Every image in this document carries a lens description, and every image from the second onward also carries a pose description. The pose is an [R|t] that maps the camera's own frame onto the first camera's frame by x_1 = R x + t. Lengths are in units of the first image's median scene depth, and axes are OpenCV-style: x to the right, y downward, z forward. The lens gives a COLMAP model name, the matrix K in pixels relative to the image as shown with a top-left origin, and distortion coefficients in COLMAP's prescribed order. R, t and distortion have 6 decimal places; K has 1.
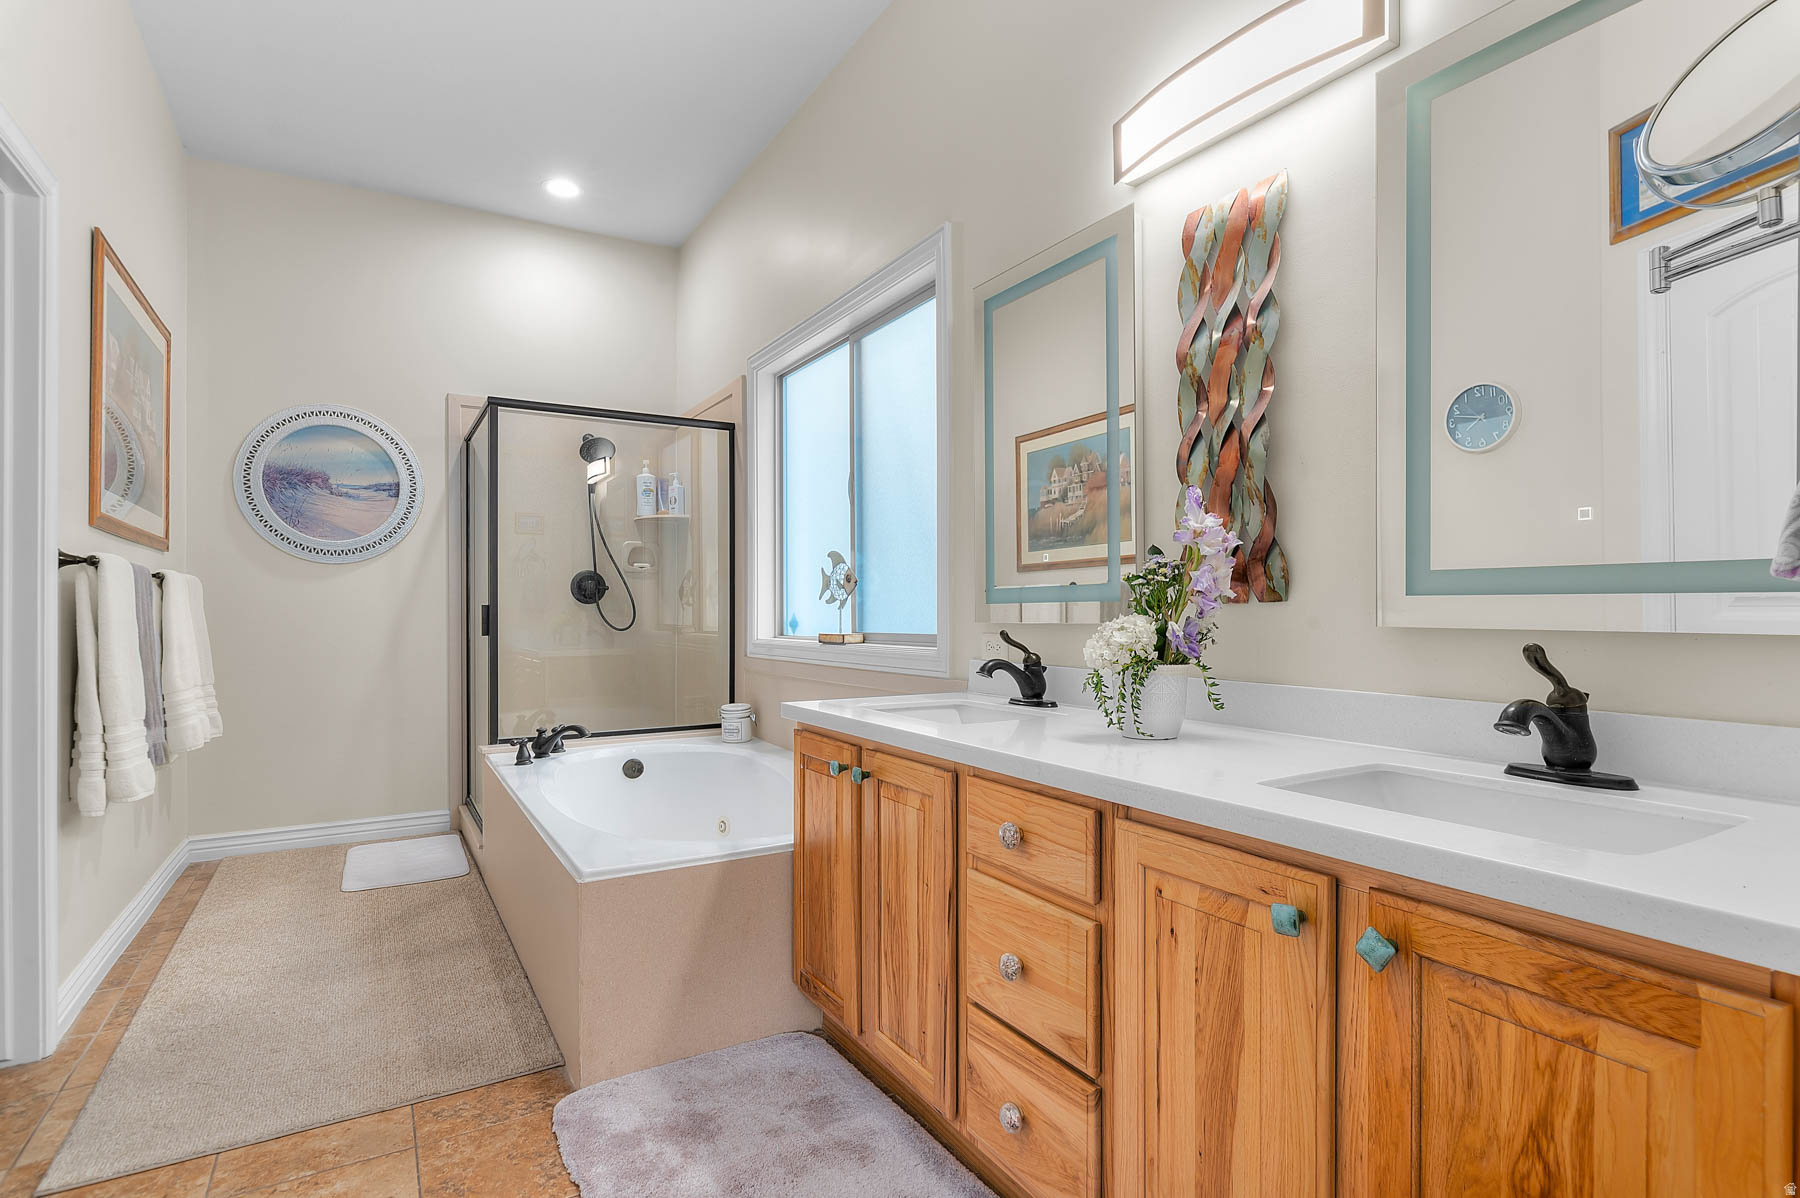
lens RADIAL K [[925.4, 0, 912.0], [0, 925.4, 595.8], [0, 0, 1]] dist [-0.001831, -0.000700]
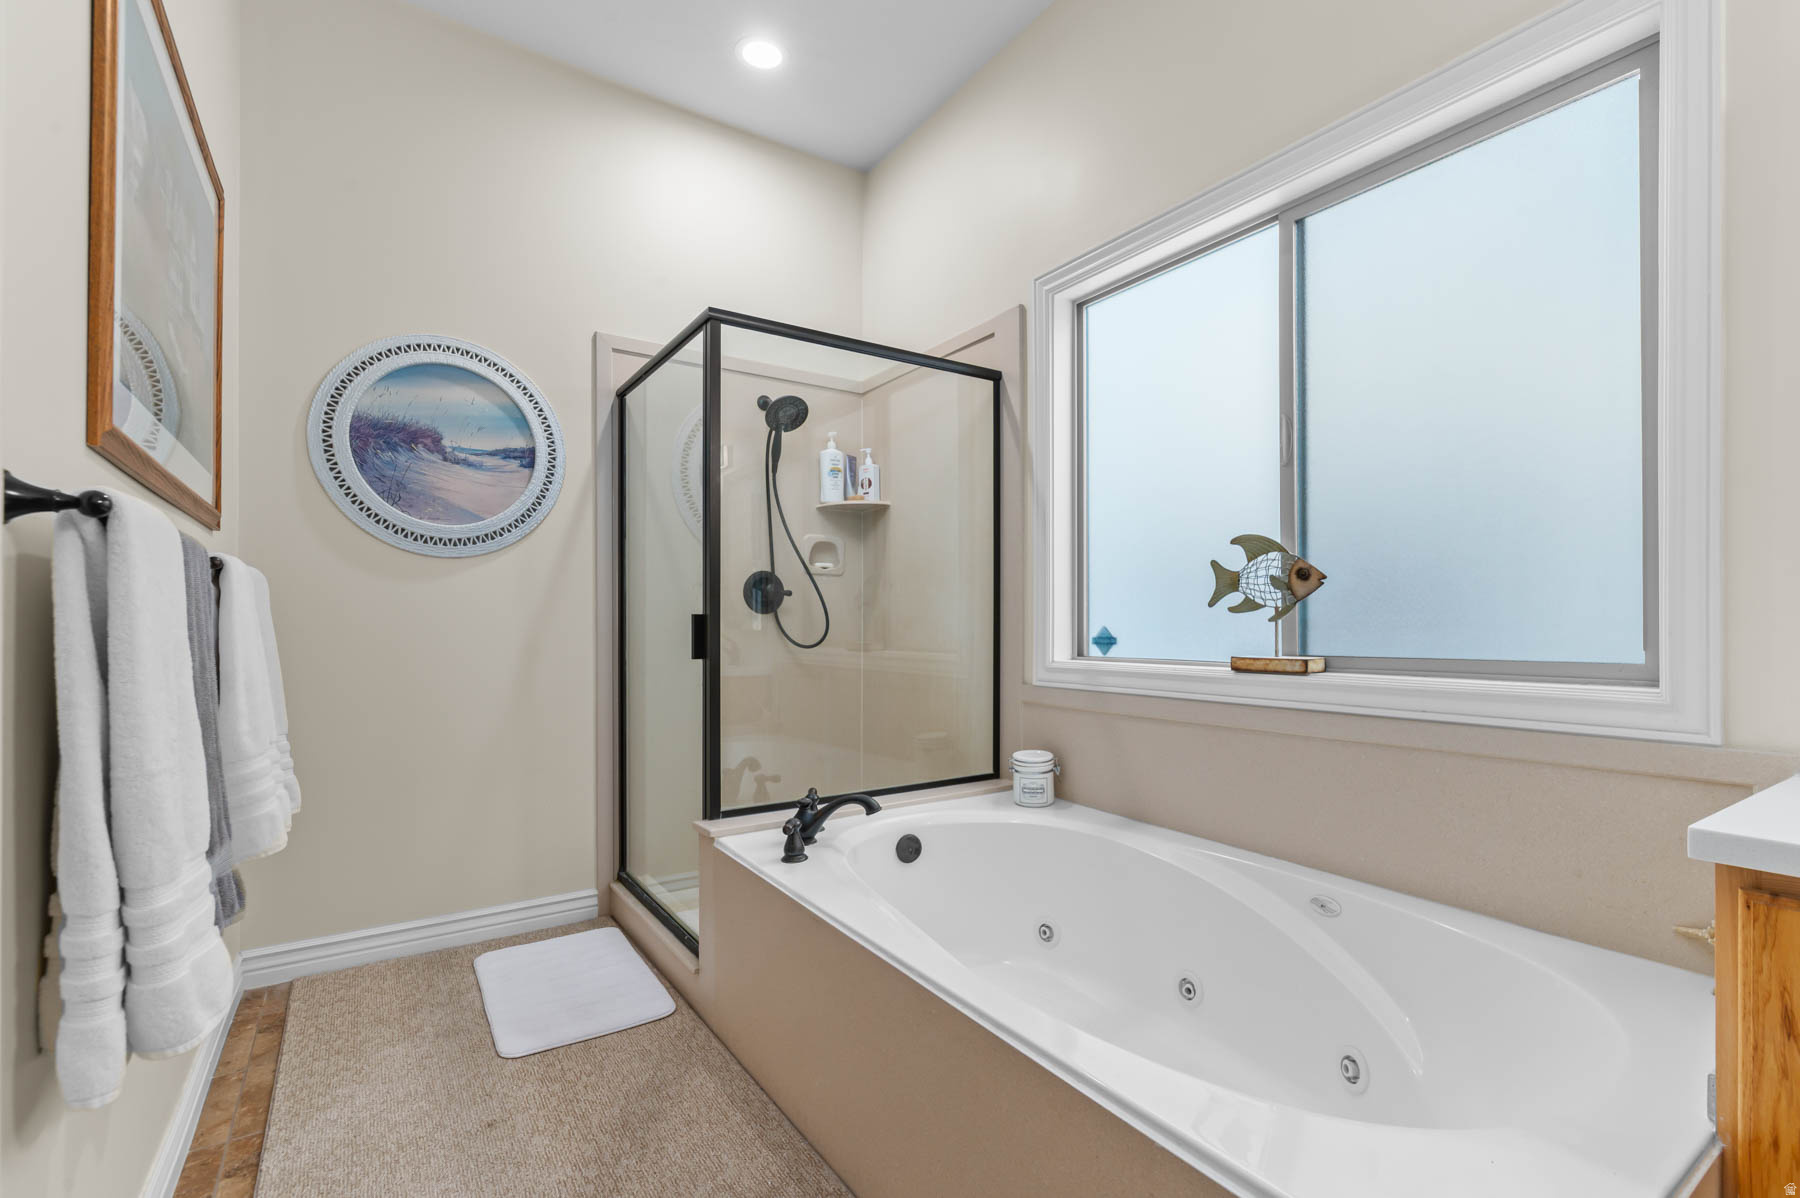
lens RADIAL K [[816.2, 0, 899.5], [0, 816.2, 609.5], [0, 0, 1]] dist [-0.000506, -0.000093]
pose [[0.998627, 0.001252, 0.052366, -0.315300], [-0.001261, 0.999999, 0.000145, 0.005629], [-0.052366, -0.000210, 0.998628, 0.355914]]
